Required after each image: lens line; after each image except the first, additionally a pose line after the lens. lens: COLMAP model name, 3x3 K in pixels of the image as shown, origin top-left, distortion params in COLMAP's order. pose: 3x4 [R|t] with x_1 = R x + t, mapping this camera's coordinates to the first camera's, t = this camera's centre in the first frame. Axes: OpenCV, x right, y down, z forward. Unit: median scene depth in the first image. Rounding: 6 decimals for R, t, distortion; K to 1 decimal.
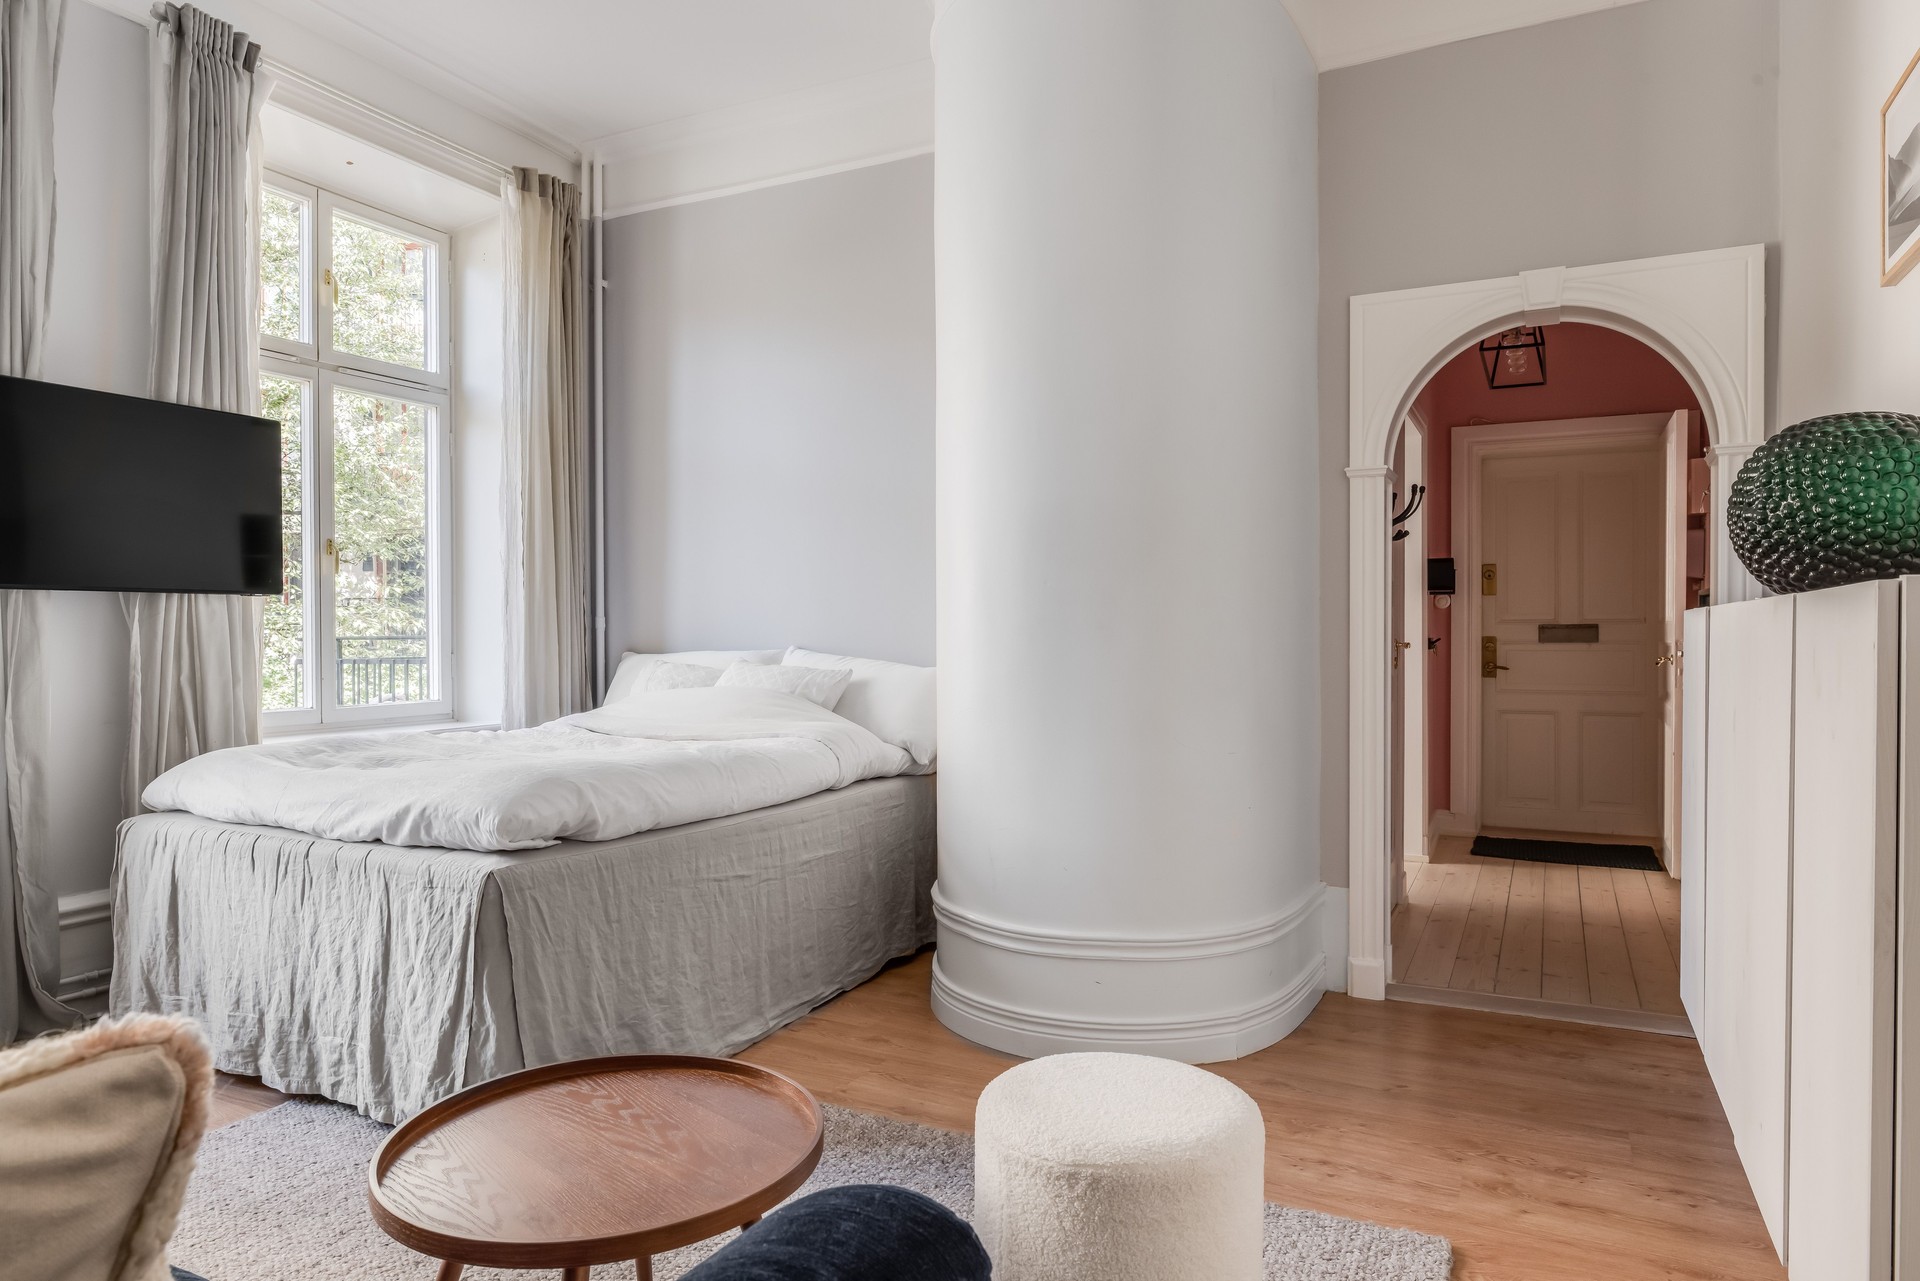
lens RADIAL K [[1368.6, 0, 964.7], [0, 1368.6, 640.0], [0, 0, 1]] dist [0.013838, -0.013547]
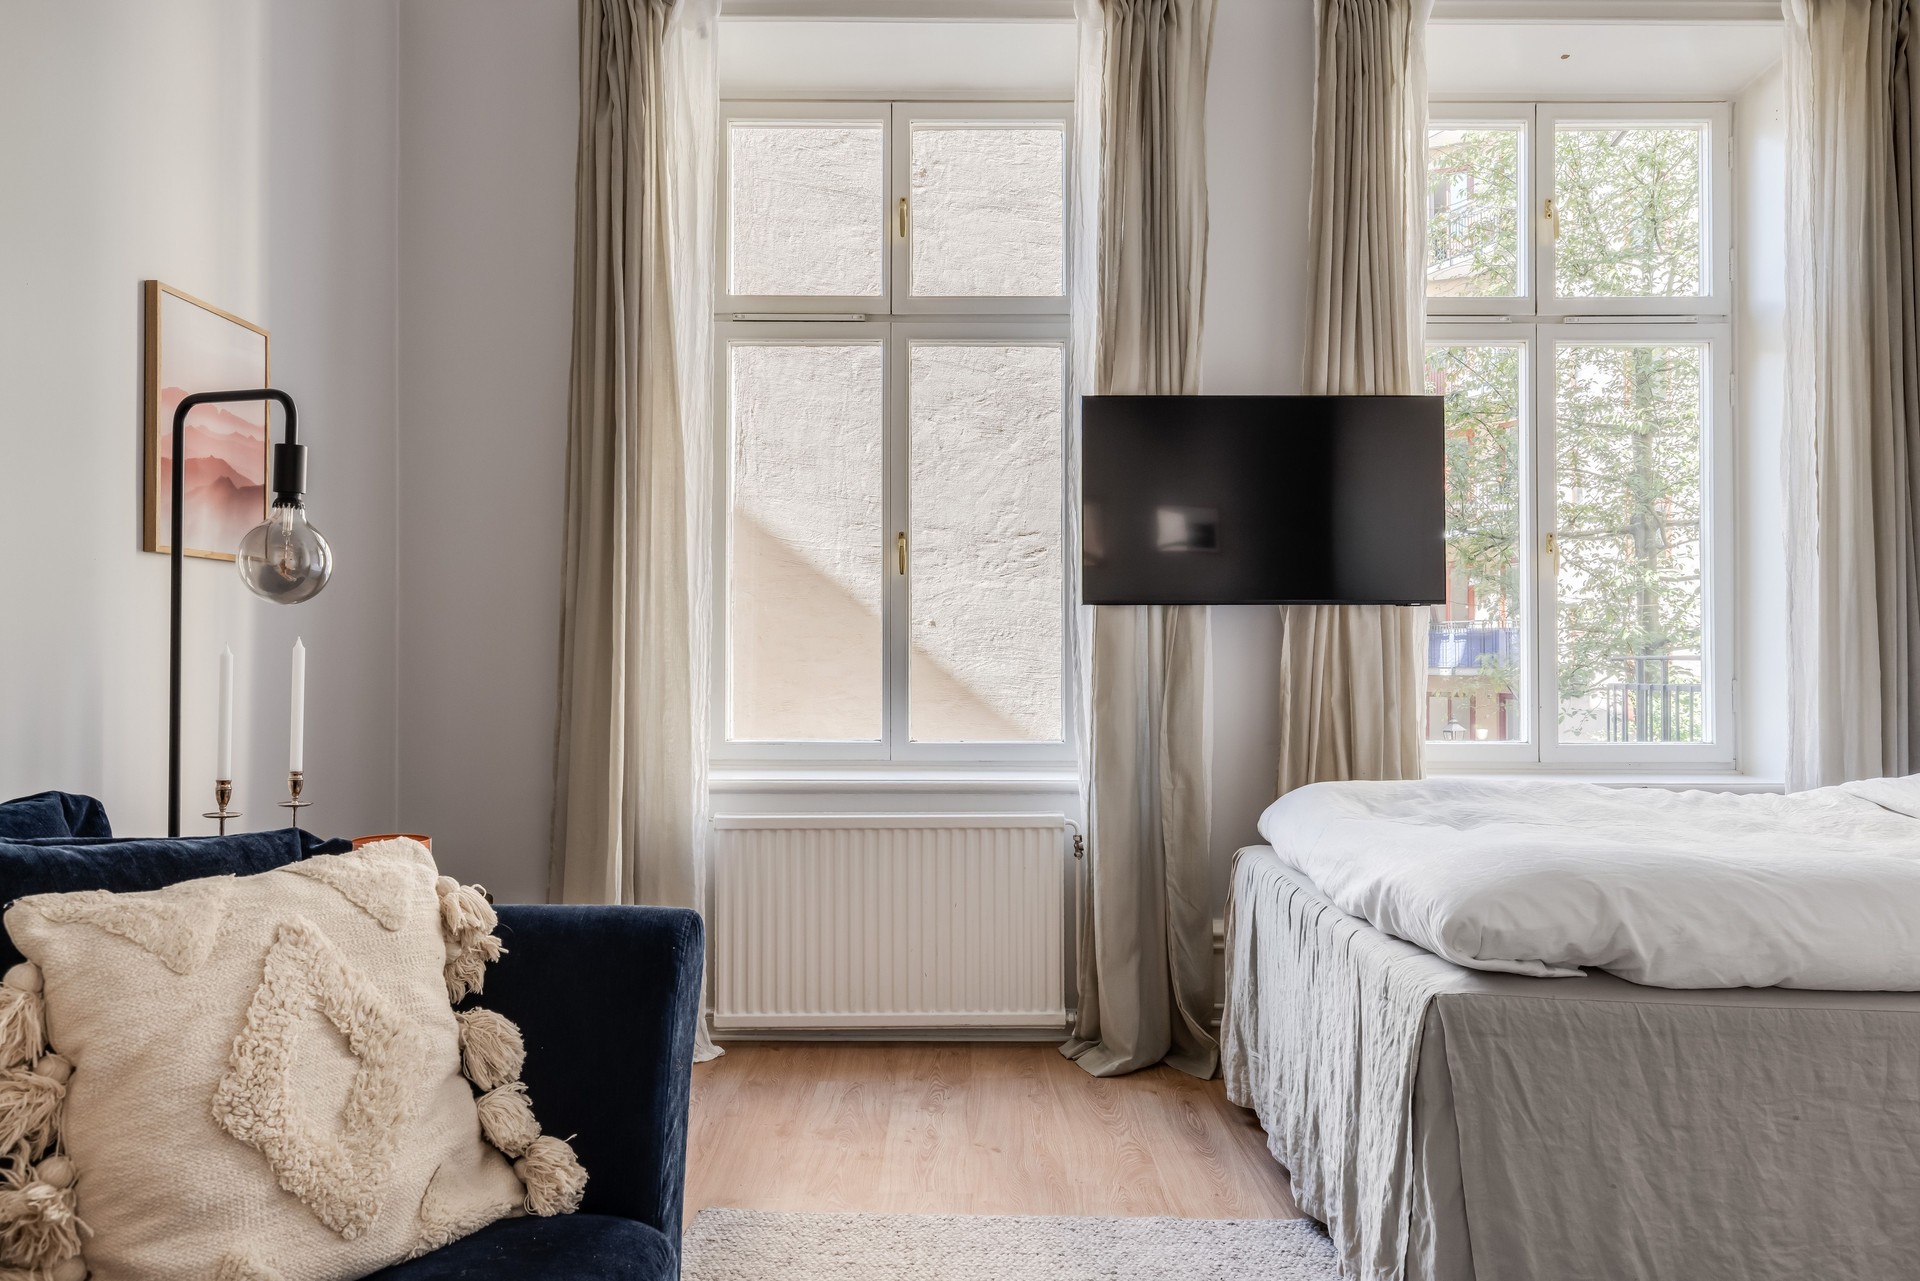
lens RADIAL K [[1368.6, 0, 960.9], [0, 1368.6, 634.6], [0, 0, 1]] dist [0.013838, -0.013547]
pose [[0.389062, -0.009894, -0.921158, 0.179134], [-0.008730, 0.999858, -0.014427, 0.000594], [0.921170, 0.013655, 0.388921, 0.470009]]
